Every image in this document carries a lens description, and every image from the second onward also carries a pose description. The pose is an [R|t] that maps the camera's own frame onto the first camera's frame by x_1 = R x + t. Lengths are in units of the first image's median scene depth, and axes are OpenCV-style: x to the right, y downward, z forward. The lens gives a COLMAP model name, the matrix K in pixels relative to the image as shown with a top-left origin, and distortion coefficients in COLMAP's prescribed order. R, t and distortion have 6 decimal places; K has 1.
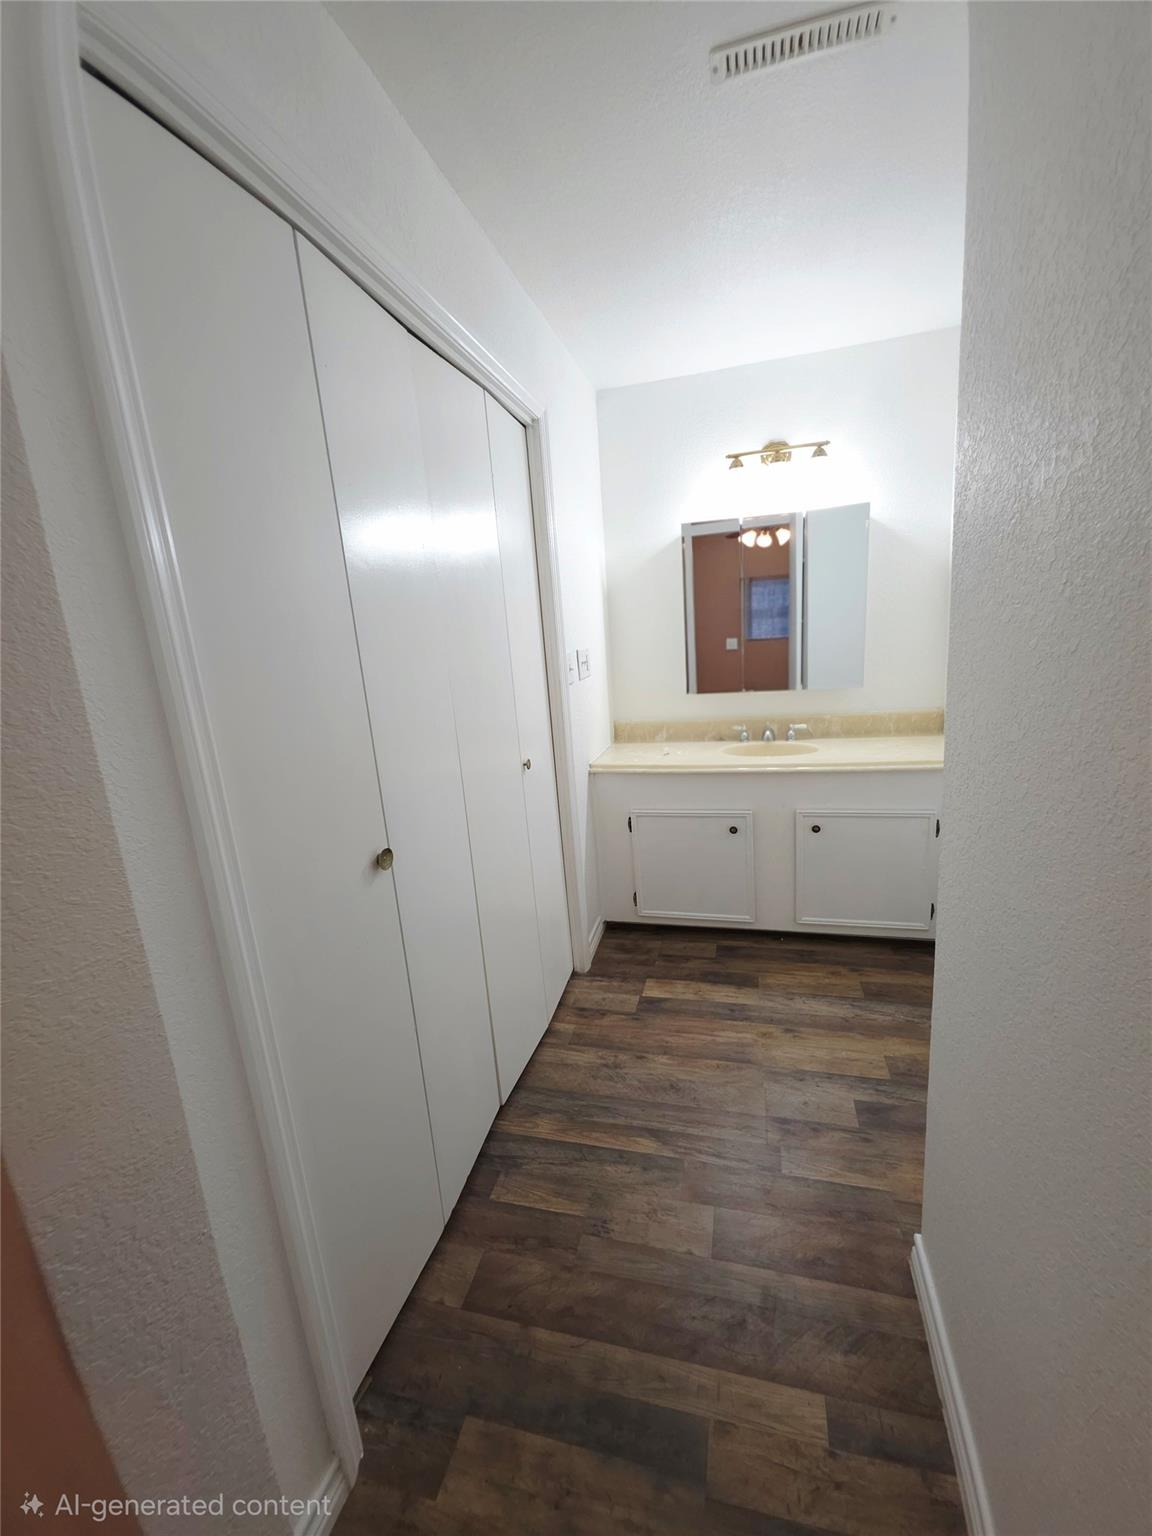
lens RADIAL K [[616.3, 0, 574.2], [0, 616.3, 765.9], [0, 0, 1]] dist [-0.000151, -0.000018]
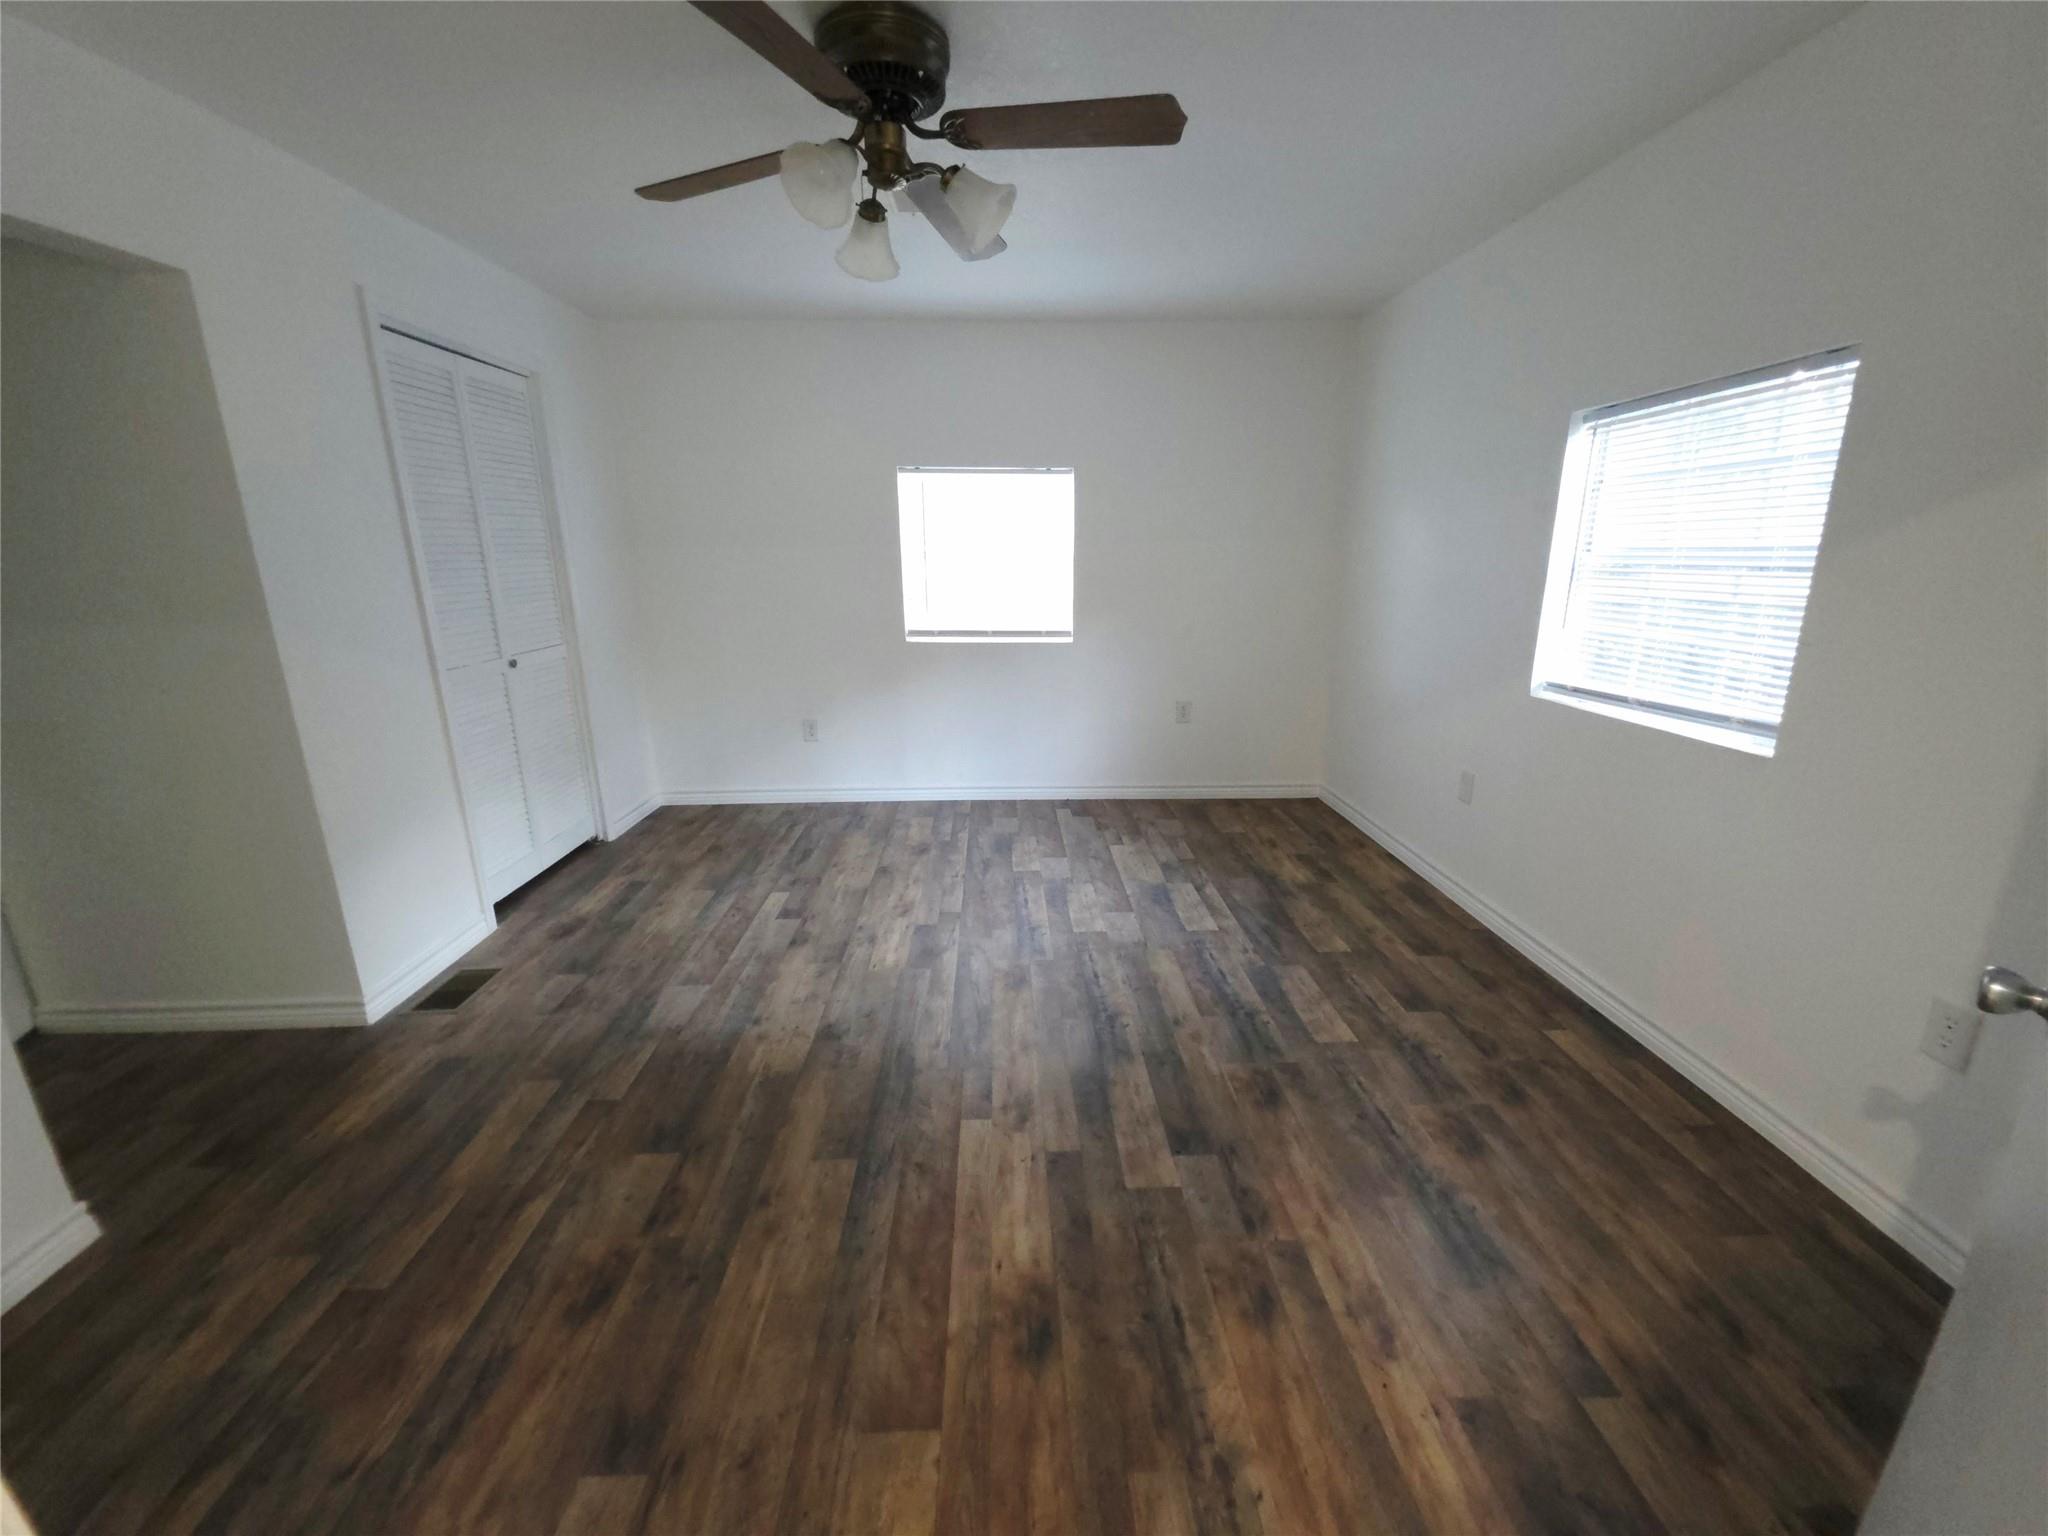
lens RADIAL K [[821.8, 0, 1023.0], [0, 821.8, 771.5], [0, 0, 1]] dist [-0.000151, -0.000018]
pose [[-0.286396, -0.174726, 0.942044, -1.087780], [0.224735, 0.943549, 0.243328, -0.090686], [-0.931381, 0.281399, -0.230962, 0.988478]]
